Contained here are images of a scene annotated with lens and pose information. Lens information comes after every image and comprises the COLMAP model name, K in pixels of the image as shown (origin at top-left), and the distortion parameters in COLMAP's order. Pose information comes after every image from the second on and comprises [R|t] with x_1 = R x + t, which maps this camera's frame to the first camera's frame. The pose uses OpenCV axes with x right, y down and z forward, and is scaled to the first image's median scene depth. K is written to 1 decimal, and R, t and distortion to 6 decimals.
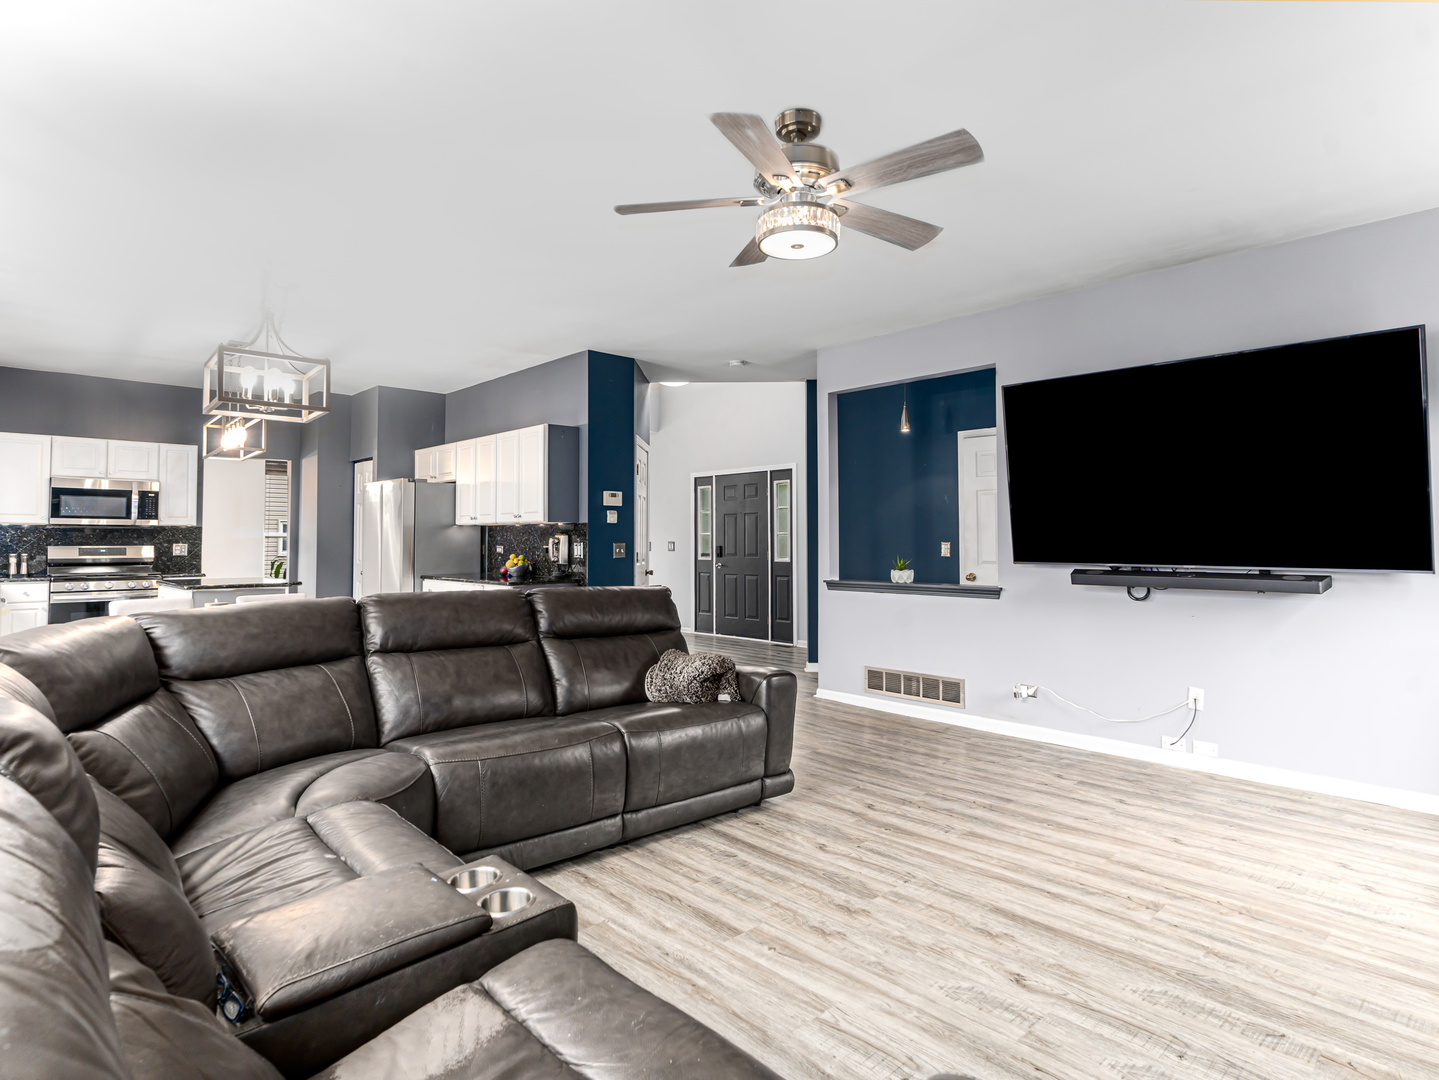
lens RADIAL K [[792.2, 0, 719.9], [0, 792.2, 538.7], [0, 0, 1]] dist [-0.015164, 0.003625]
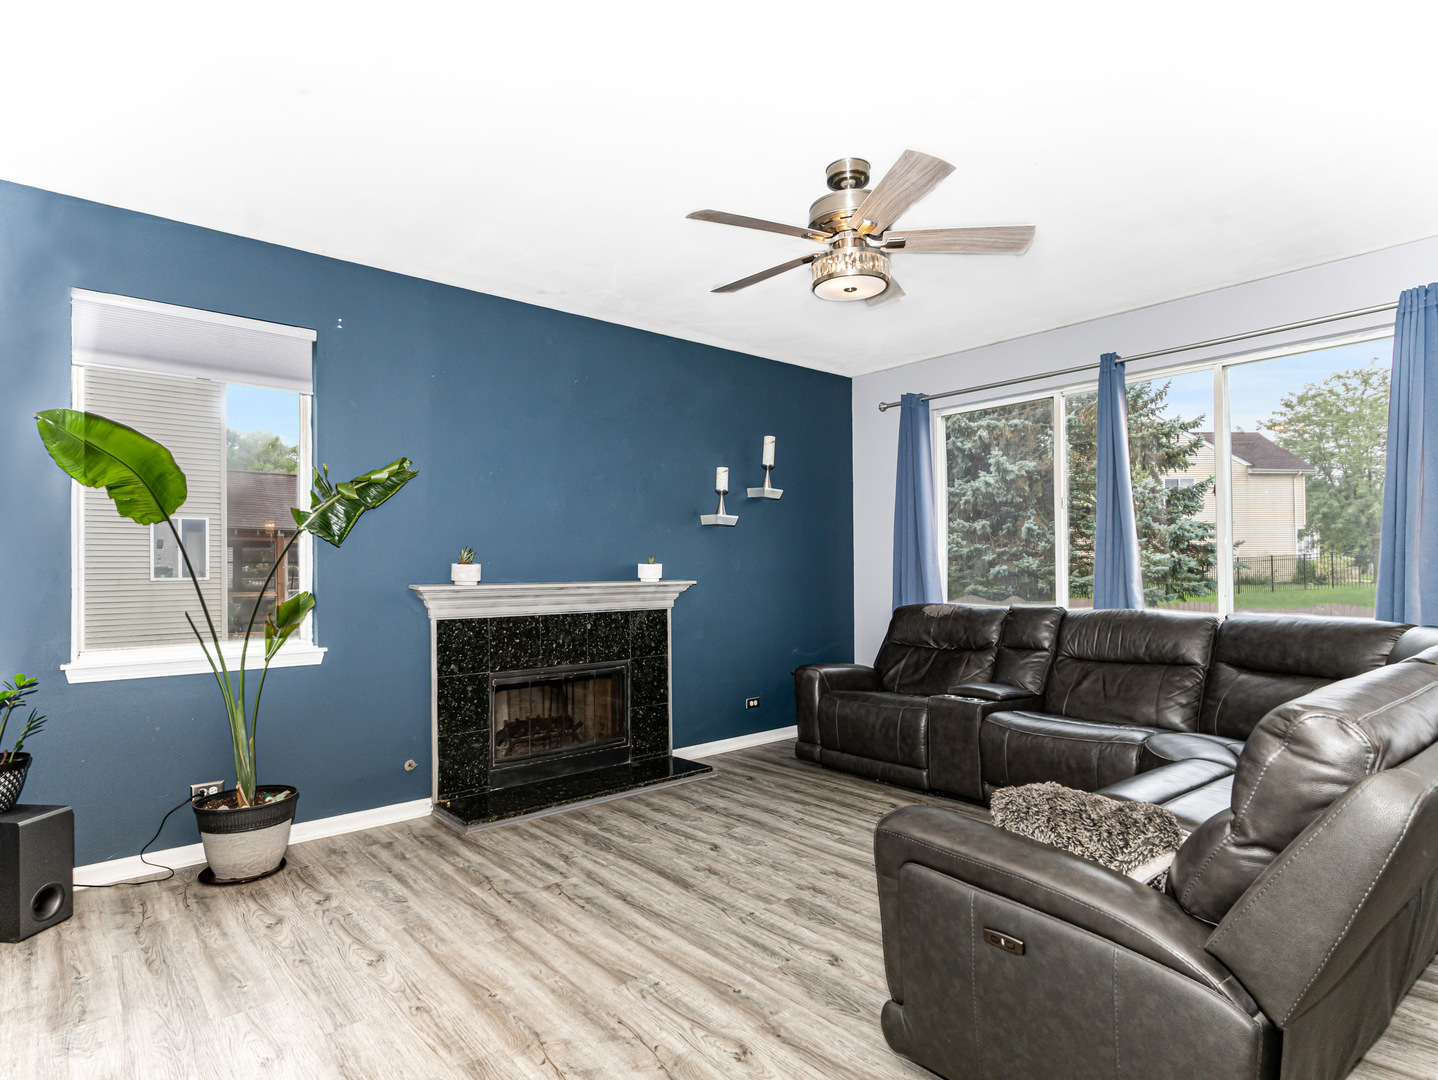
lens RADIAL K [[791.7, 0, 715.4], [0, 791.7, 552.2], [0, 0, 1]] dist [-0.015164, 0.003625]
pose [[-0.998973, 0.013542, 0.043232, 0.224091], [0.012483, 0.999618, -0.024668, 0.002399], [-0.043549, -0.024103, -0.998760, 1.937331]]
